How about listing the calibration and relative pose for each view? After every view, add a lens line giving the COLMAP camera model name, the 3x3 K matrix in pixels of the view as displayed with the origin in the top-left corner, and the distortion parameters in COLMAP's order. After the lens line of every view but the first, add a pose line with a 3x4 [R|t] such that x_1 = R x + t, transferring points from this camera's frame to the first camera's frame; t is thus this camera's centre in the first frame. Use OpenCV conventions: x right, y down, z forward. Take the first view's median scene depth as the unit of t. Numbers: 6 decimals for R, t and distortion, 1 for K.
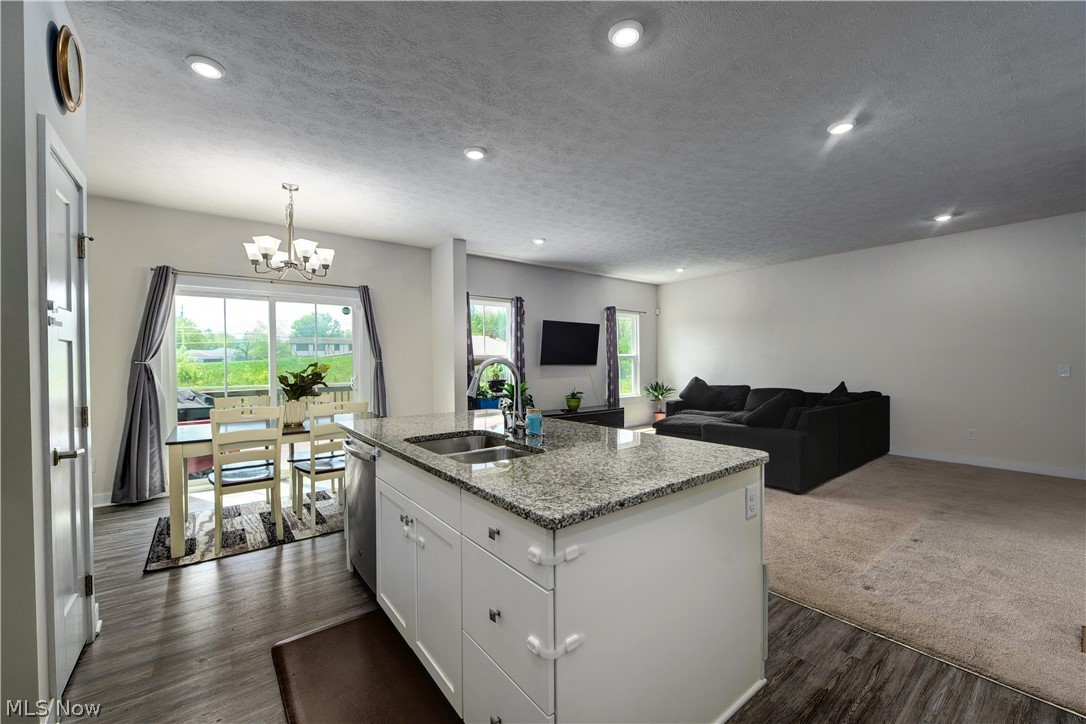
lens RADIAL K [[434.6, 0, 542.5], [0, 434.6, 362.8], [0, 0, 1]] dist [-0.008109, -0.001727]
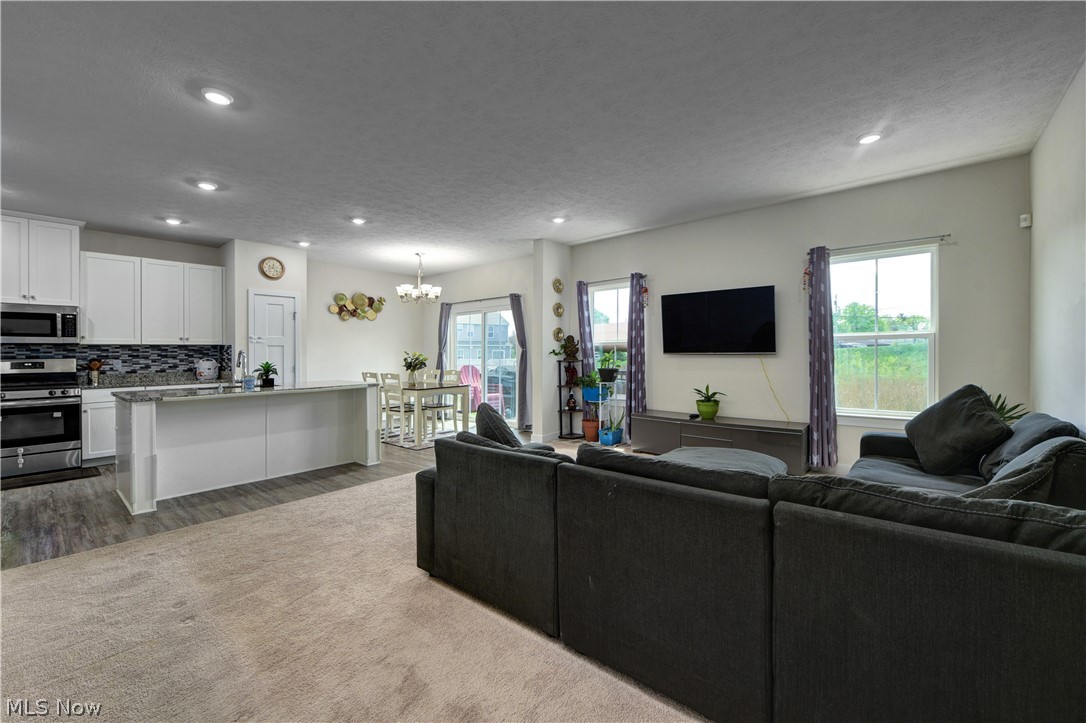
lens RADIAL K [[434.6, 0, 540.6], [0, 434.6, 350.7], [0, 0, 1]] dist [-0.008109, -0.001727]
pose [[0.209289, -0.000428, -0.977854, 0.926341], [0.005558, 0.999984, 0.000752, -0.000721], [0.977838, -0.005592, 0.209288, 0.791831]]
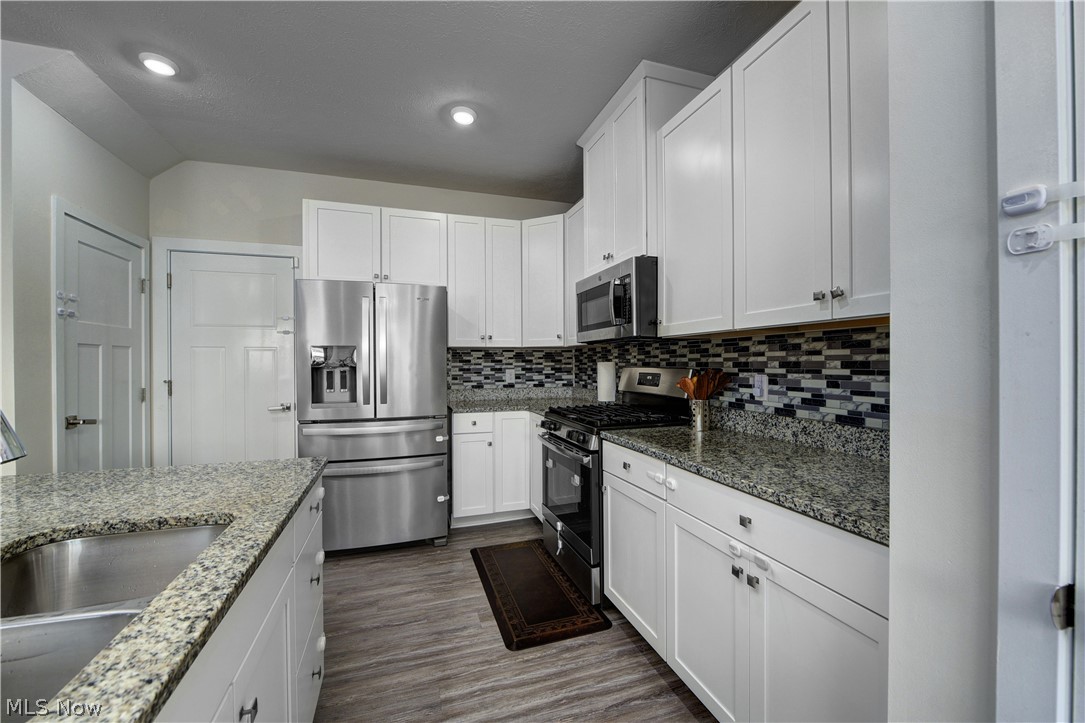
lens RADIAL K [[434.2, 0, 543.6], [0, 434.2, 364.2], [0, 0, 1]] dist [-0.008109, -0.001727]
pose [[-0.943252, 0.008560, 0.331966, -0.250514], [0.011648, 0.999905, 0.007314, 0.001902], [-0.331872, 0.010765, -0.943263, 0.441786]]
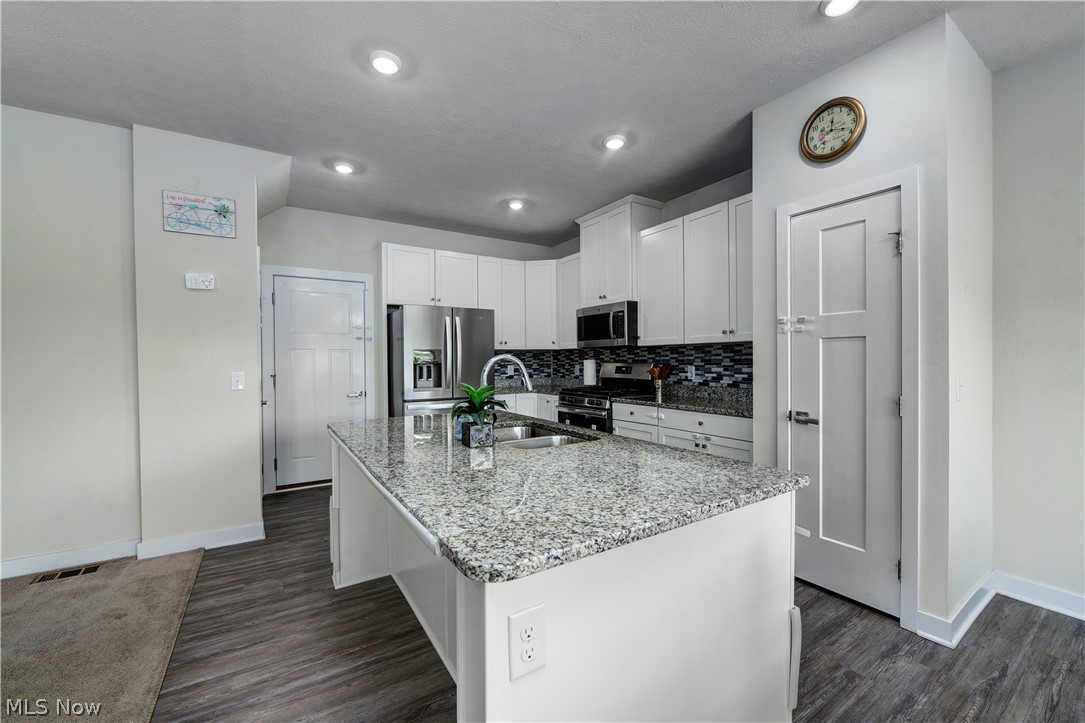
lens RADIAL K [[434.2, 0, 543.7], [0, 434.2, 358.7], [0, 0, 1]] dist [-0.008109, -0.001727]
pose [[-0.996325, 0.013614, 0.084562, -0.111644], [0.013872, 0.999901, 0.002458, -0.001641], [-0.084520, 0.003623, -0.996415, 0.790894]]
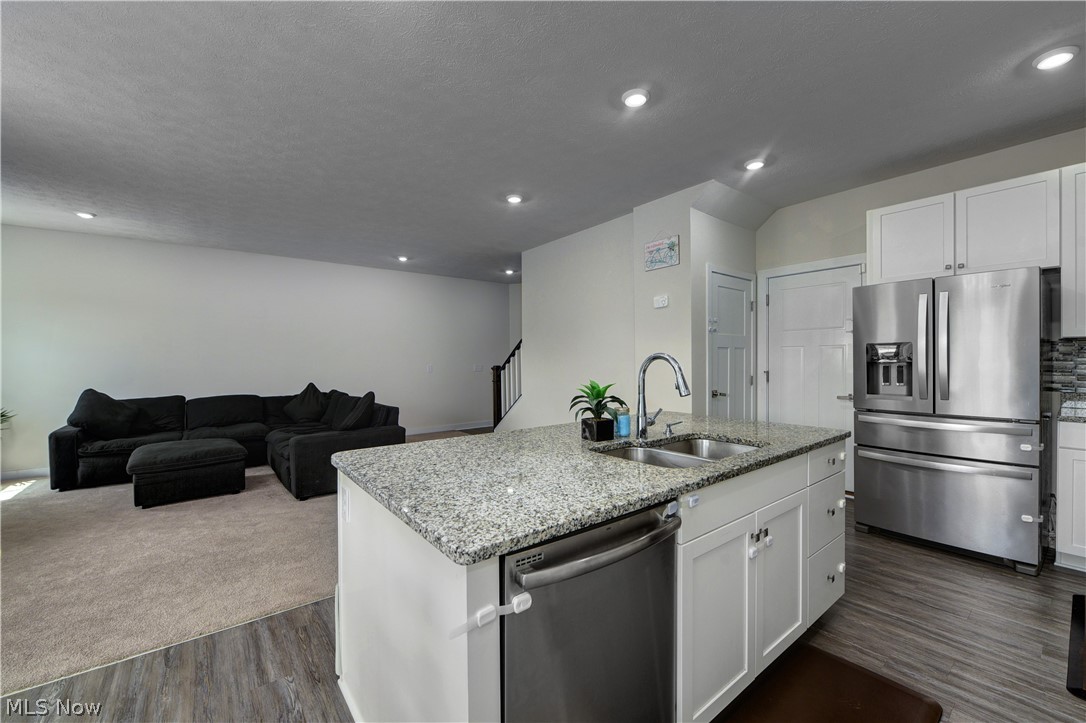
lens RADIAL K [[434.6, 0, 546.0], [0, 434.6, 363.5], [0, 0, 1]] dist [-0.008109, -0.001727]
pose [[-0.009733, -0.000517, 0.999952, -0.404973], [0.010576, 0.999944, 0.000620, 0.002617], [-0.999897, 0.010582, -0.009727, 0.490507]]
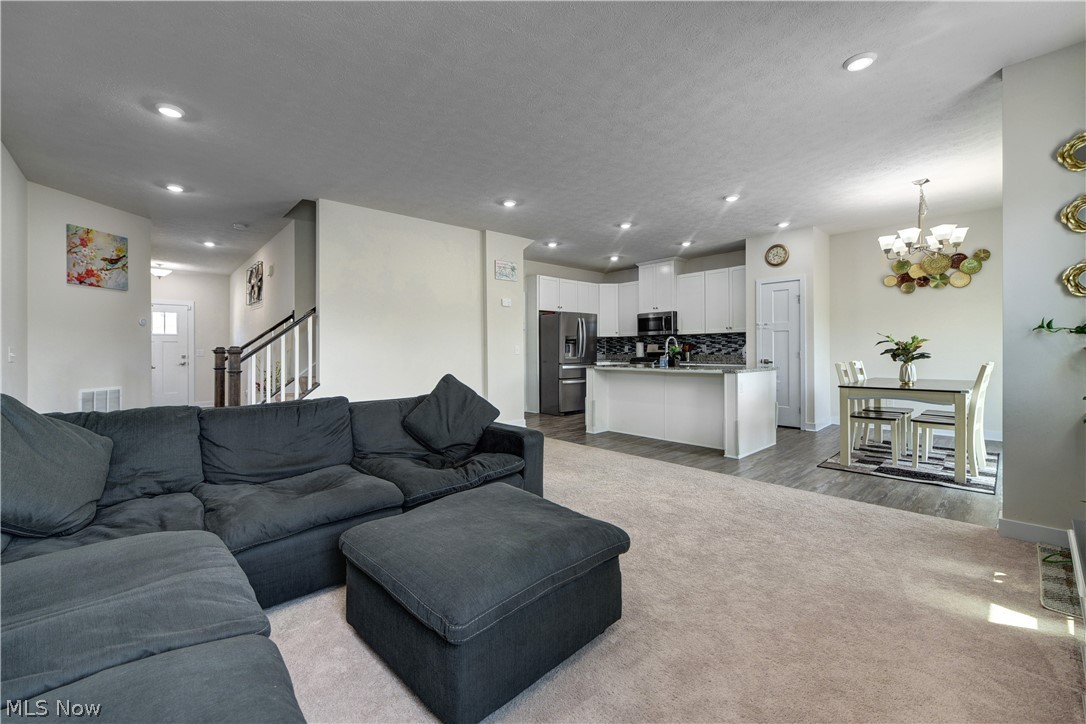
lens RADIAL K [[434.6, 0, 548.8], [0, 434.6, 350.0], [0, 0, 1]] dist [-0.008109, -0.001727]
pose [[-0.995681, 0.014821, -0.091648, 0.370480], [0.014372, 0.999881, 0.005555, 0.018497], [0.091719, 0.004213, -0.995776, 1.461581]]
